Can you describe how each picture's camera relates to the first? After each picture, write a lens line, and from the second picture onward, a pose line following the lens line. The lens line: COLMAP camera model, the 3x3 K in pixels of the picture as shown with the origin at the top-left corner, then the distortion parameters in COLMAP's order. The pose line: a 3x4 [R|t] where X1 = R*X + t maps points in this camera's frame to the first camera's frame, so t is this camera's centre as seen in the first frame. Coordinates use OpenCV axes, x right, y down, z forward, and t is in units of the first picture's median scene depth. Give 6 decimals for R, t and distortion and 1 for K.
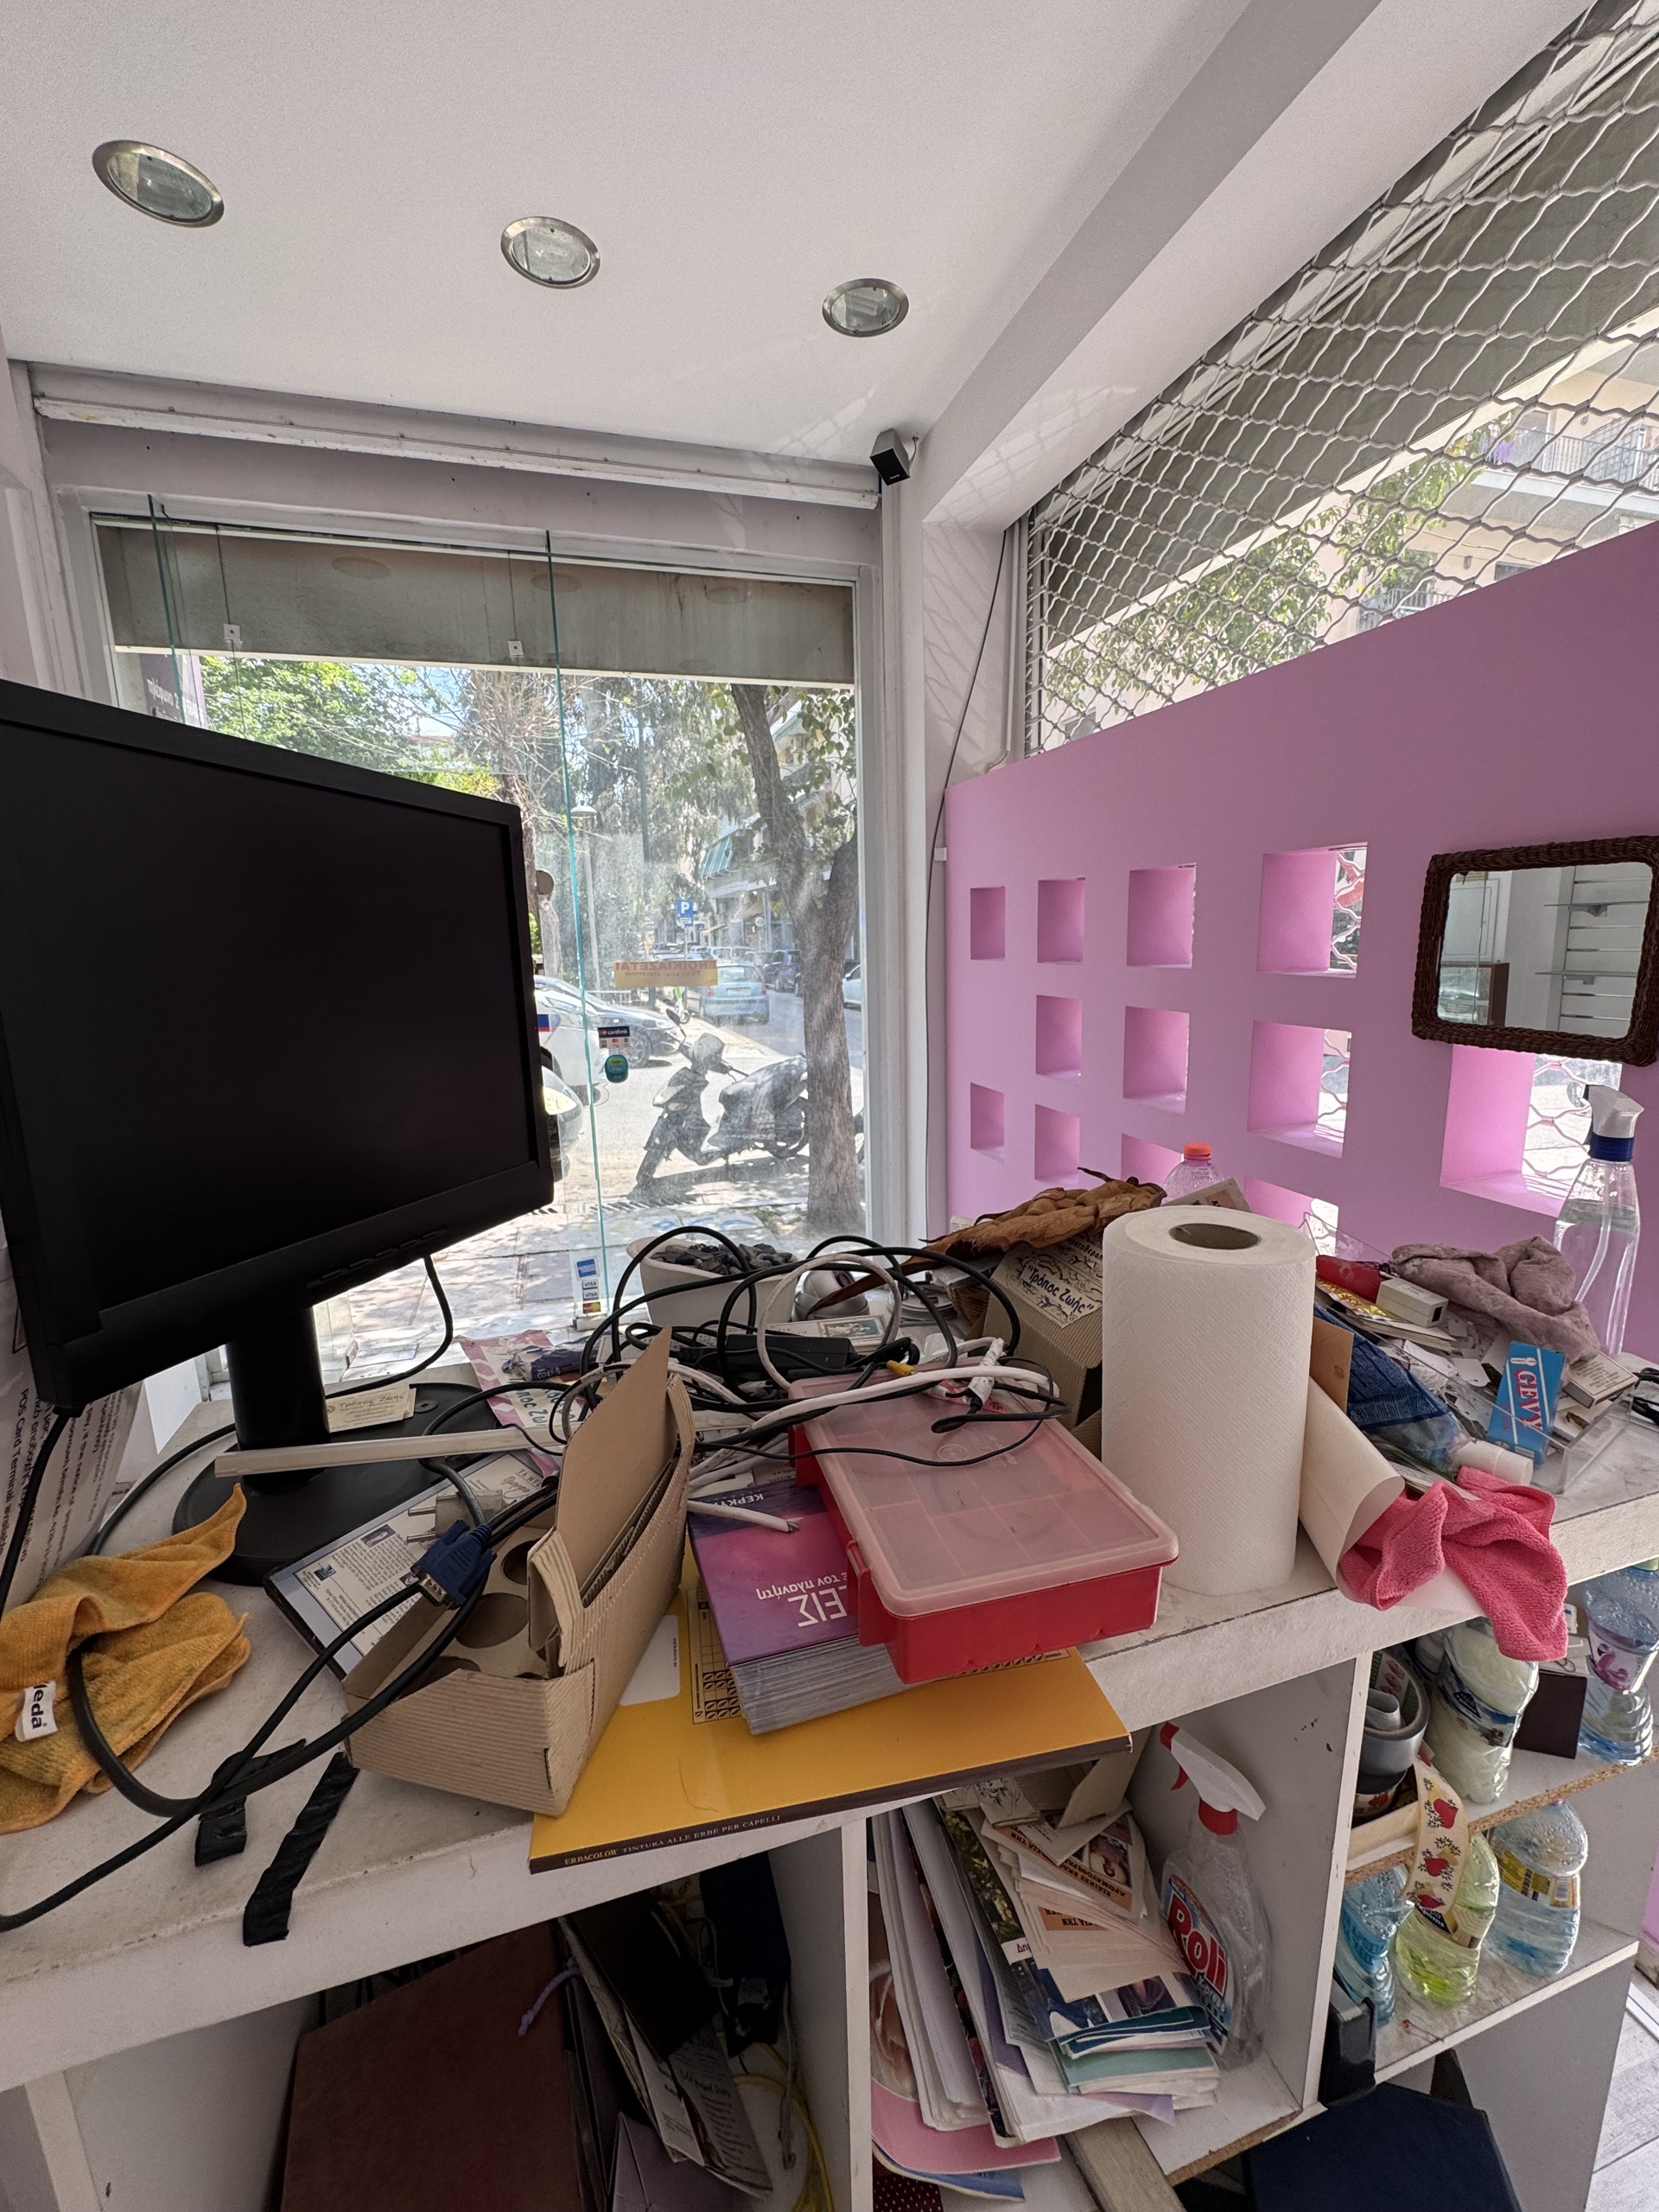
lens RADIAL K [[885.1, 0, 833.2], [0, 885.1, 1110.3], [0, 0, 1]] dist [-0.002656, -0.000035]
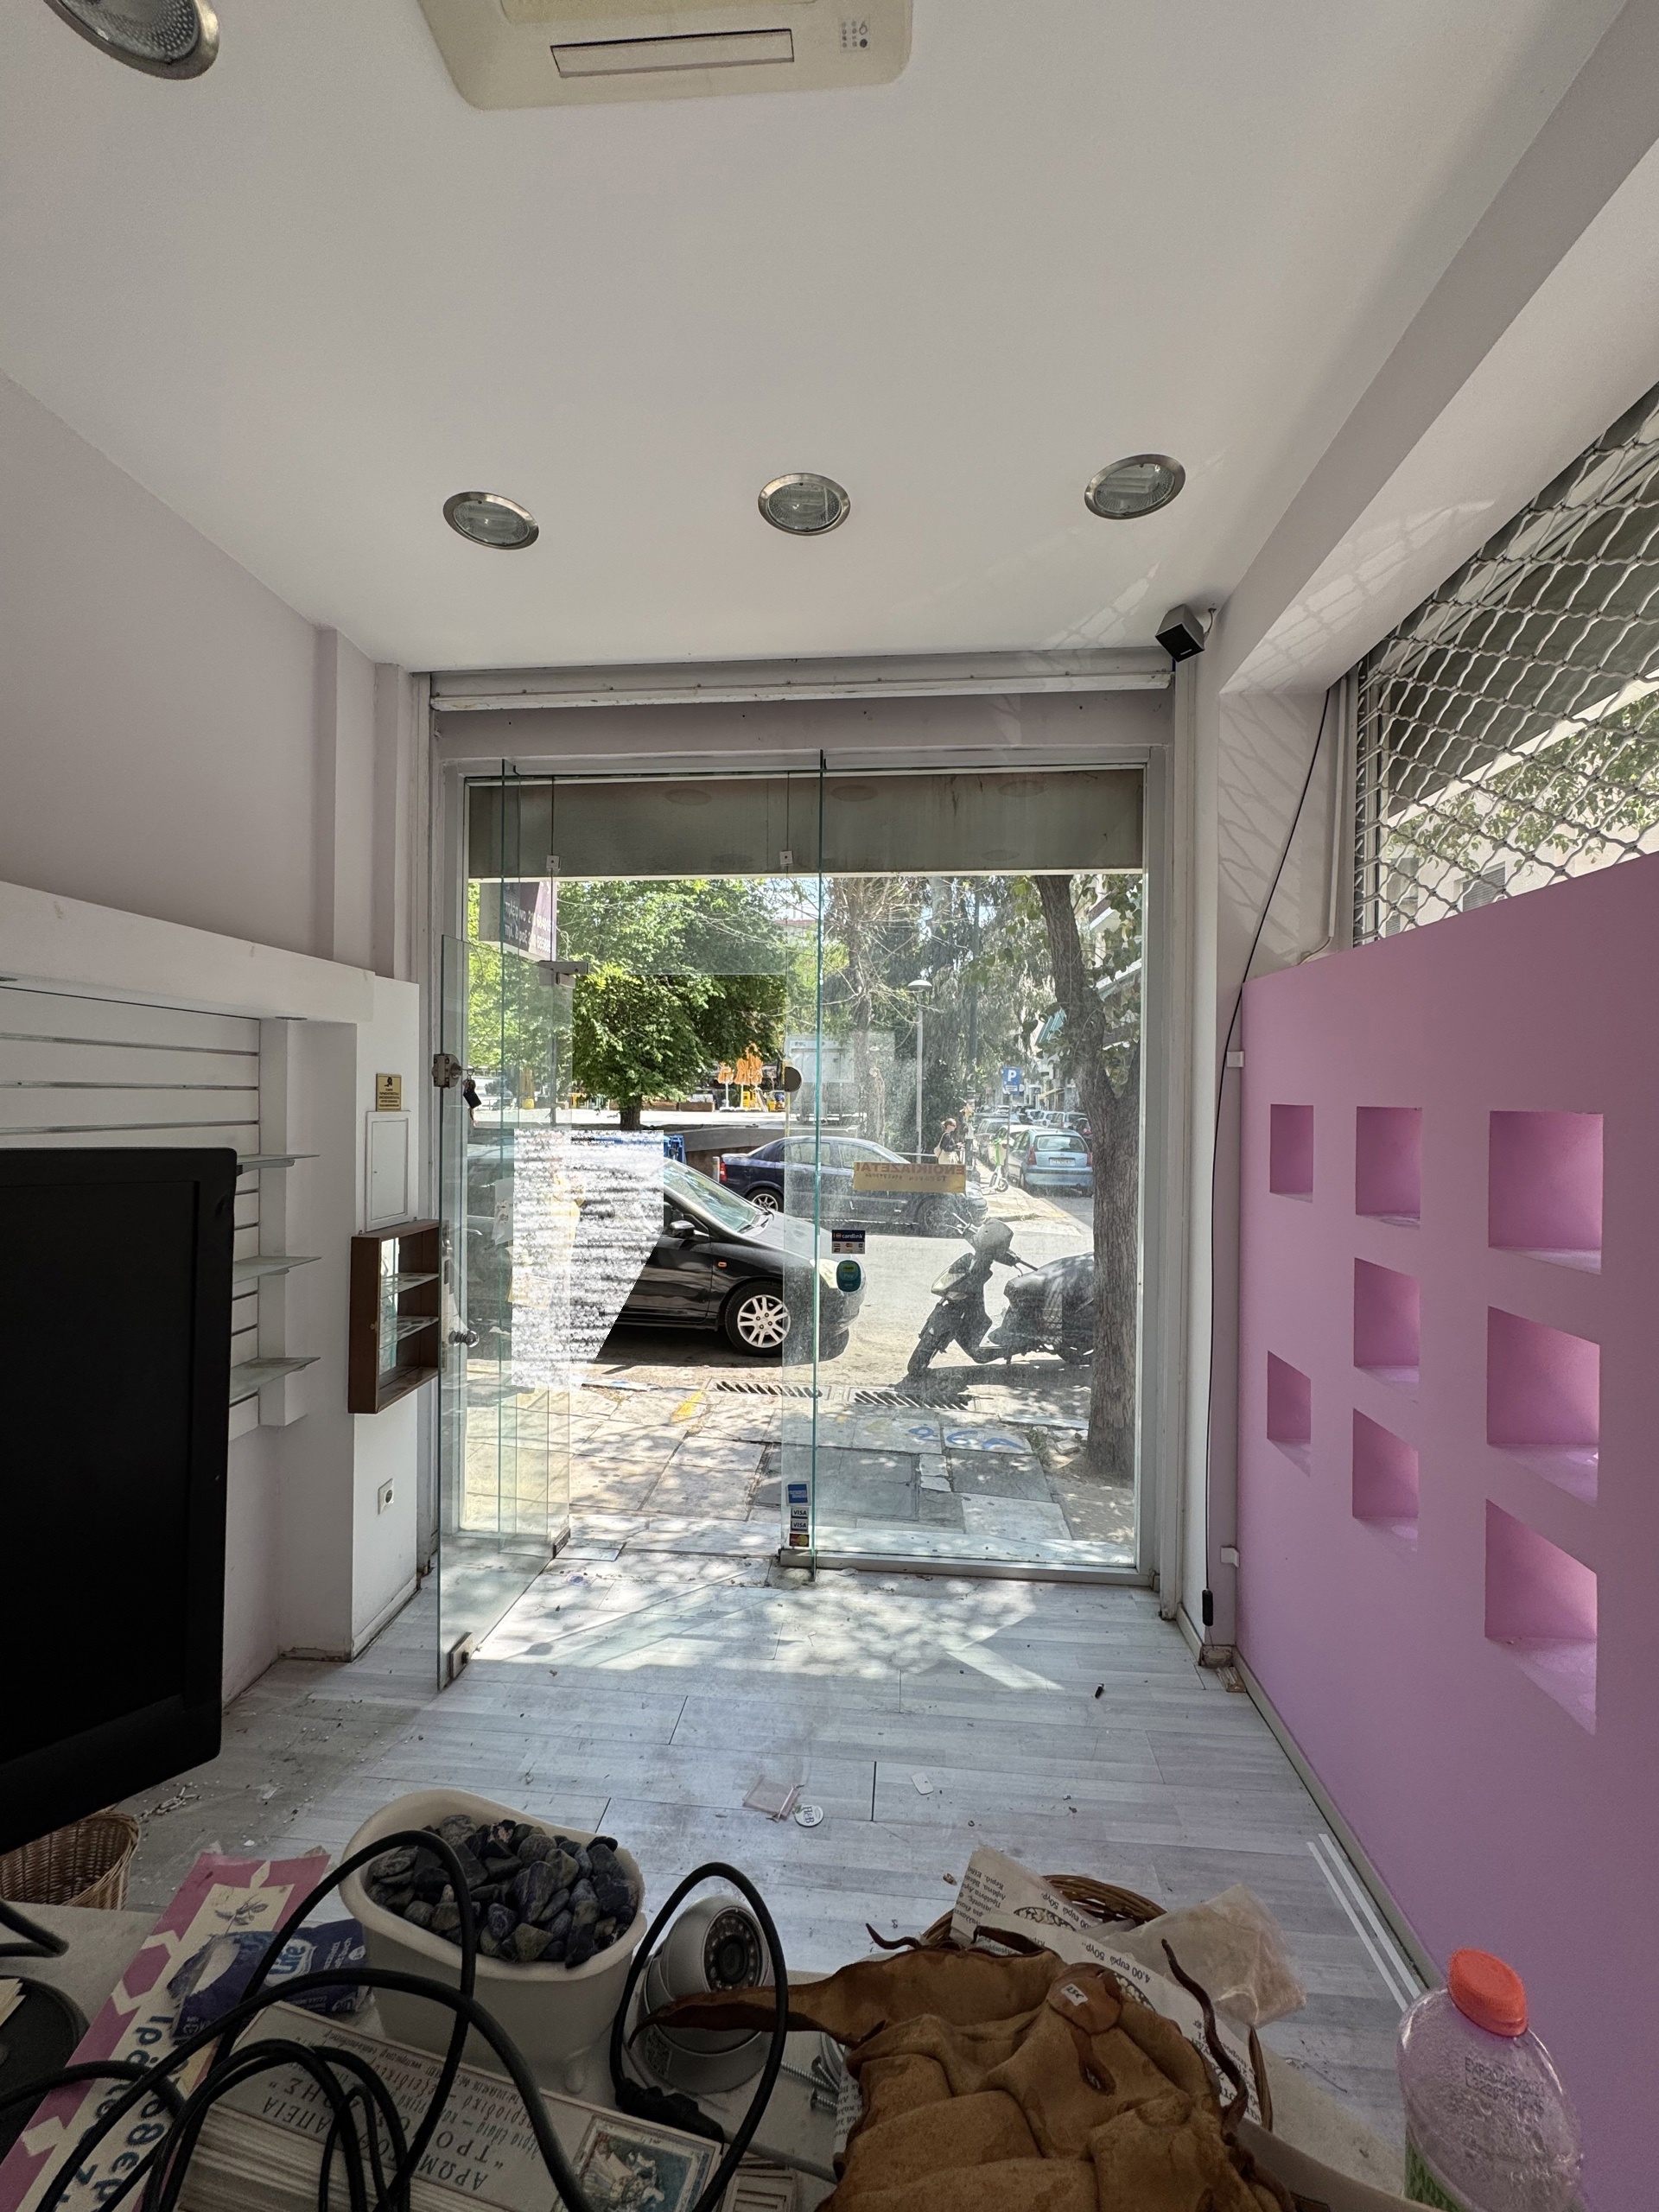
lens RADIAL K [[881.0, 0, 830.6], [0, 881.0, 1108.3], [0, 0, 1]] dist [-0.002798, 0.000225]
pose [[0.928172, 0.039992, -0.369997, 0.079572], [-0.105854, 0.981514, -0.159455, -0.078230], [0.356781, 0.187167, 0.915247, 0.134379]]
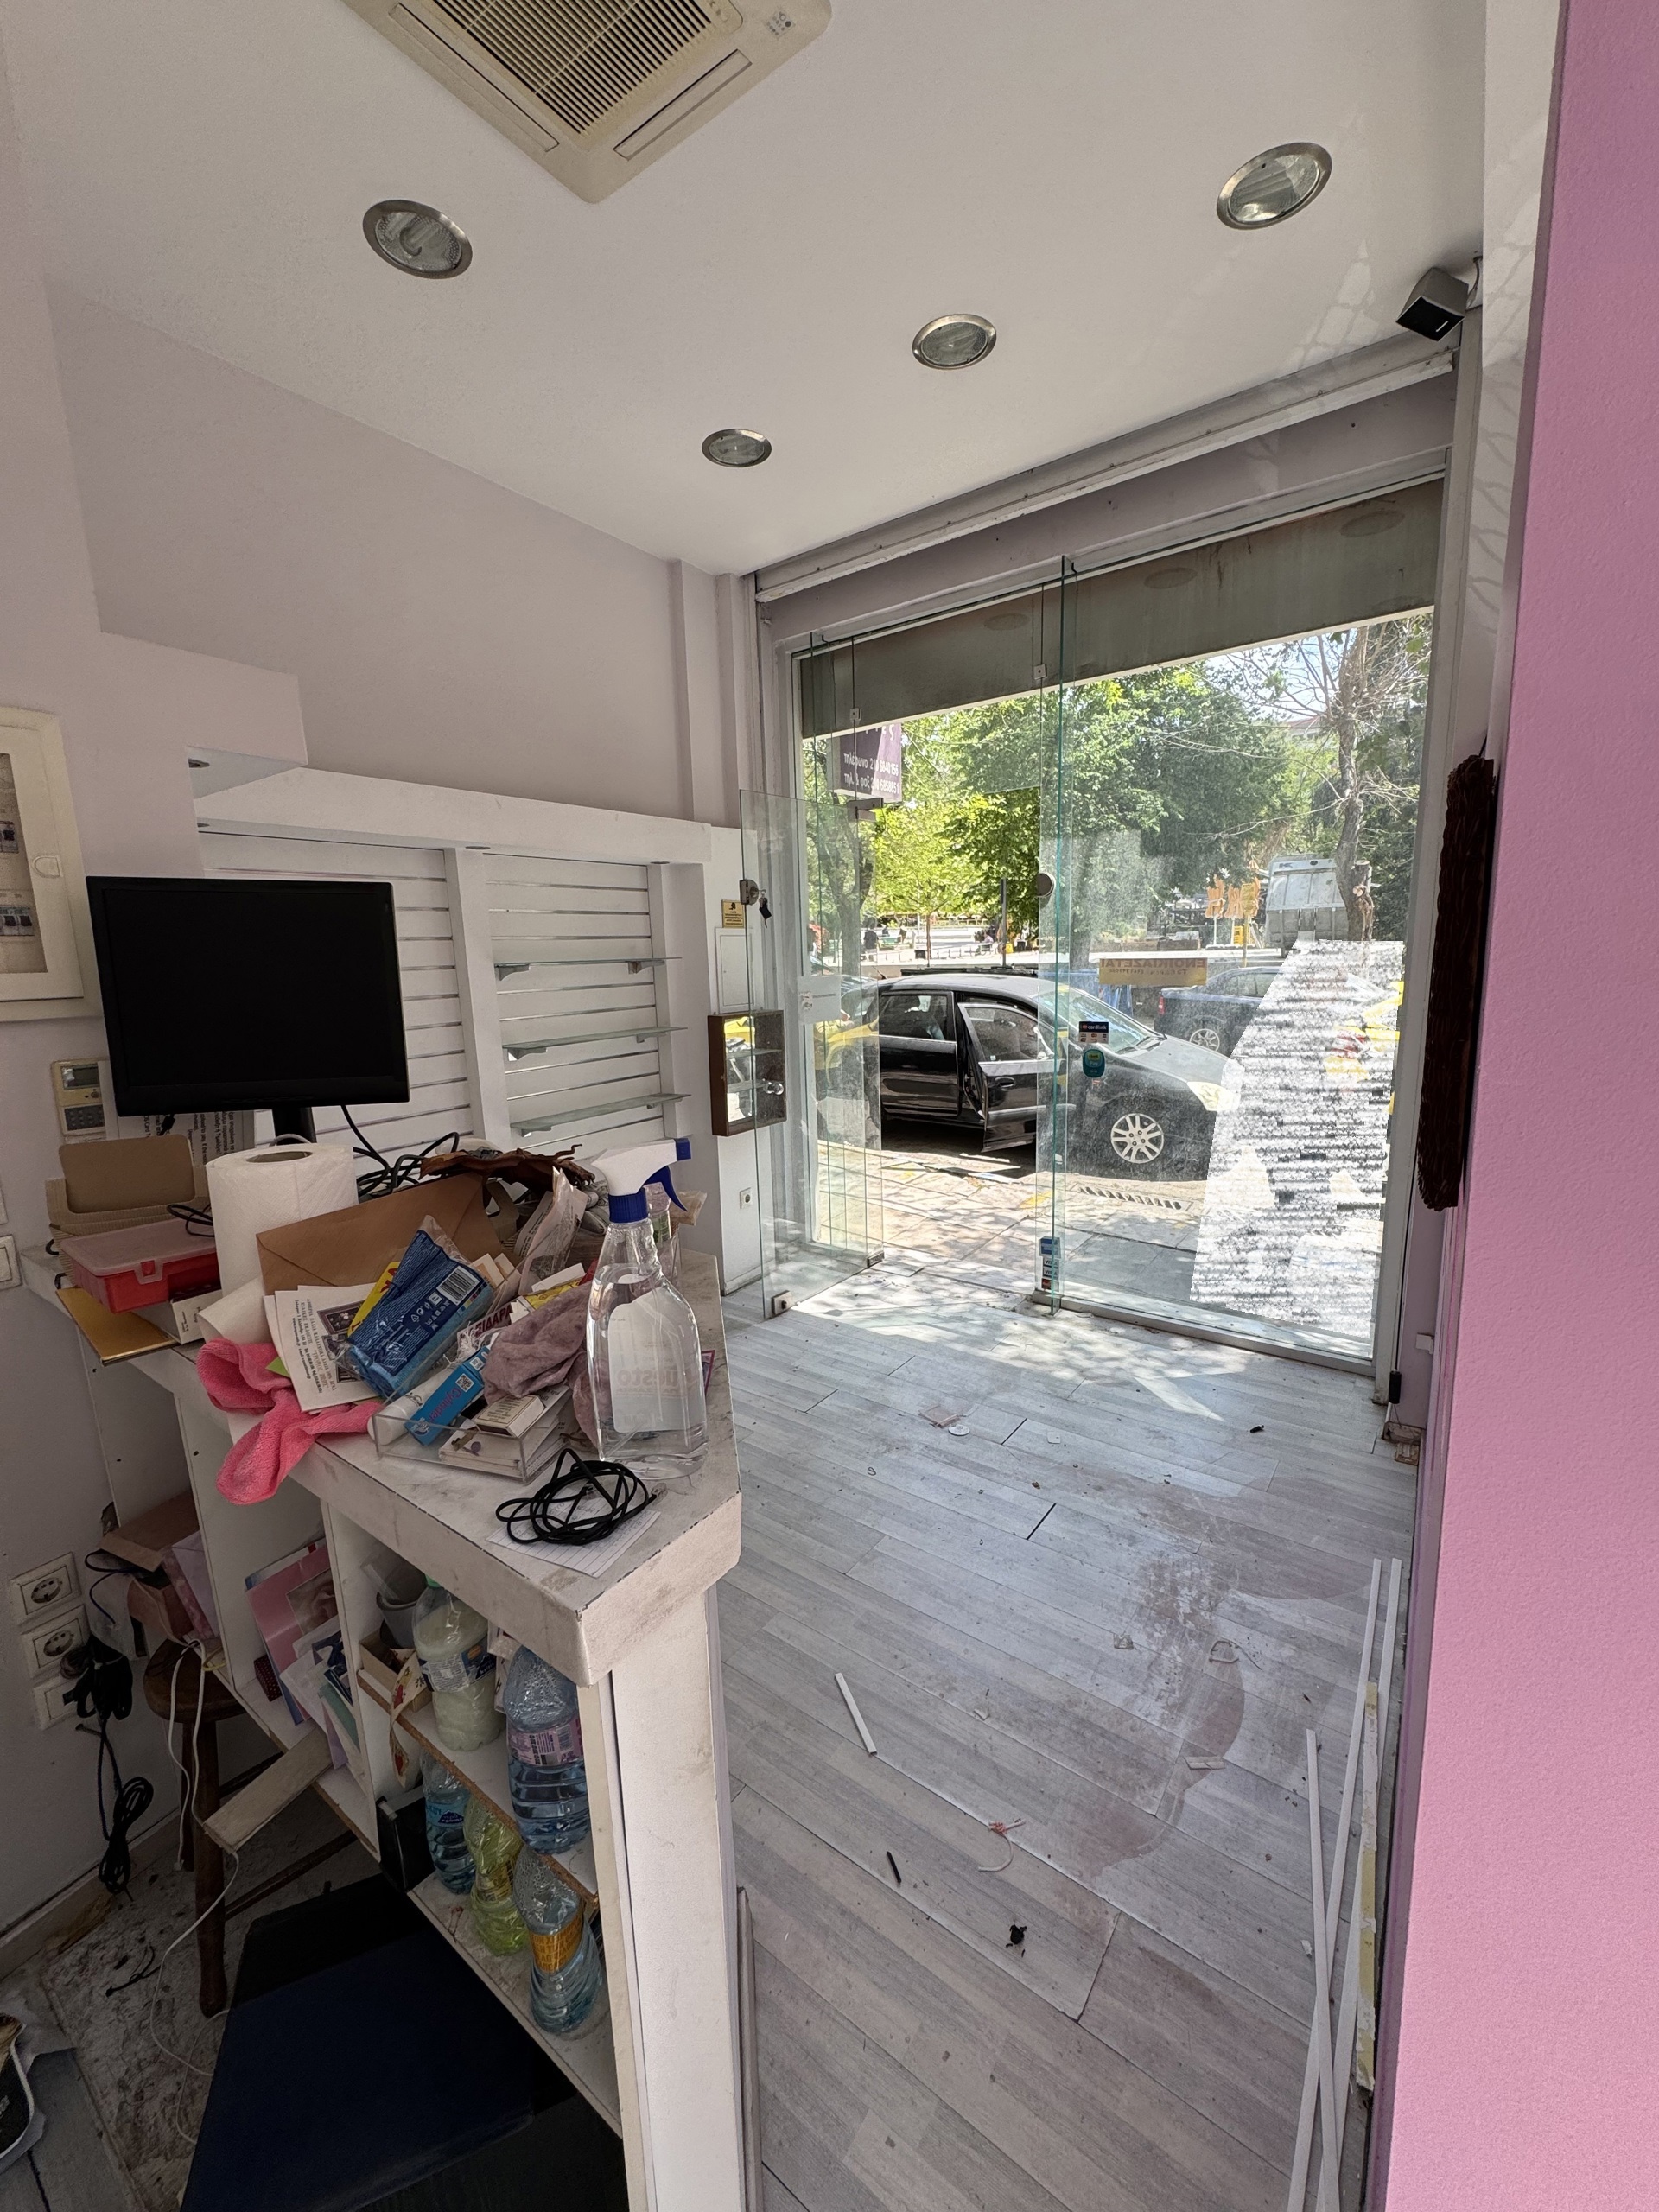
lens RADIAL K [[881.0, 0, 830.6], [0, 881.0, 1108.3], [0, 0, 1]] dist [-0.002798, 0.000225]
pose [[0.601410, 0.149345, -0.784858, 0.423473], [-0.140456, 0.986837, 0.080152, -0.038375], [0.786497, 0.062033, 0.614470, 0.156265]]
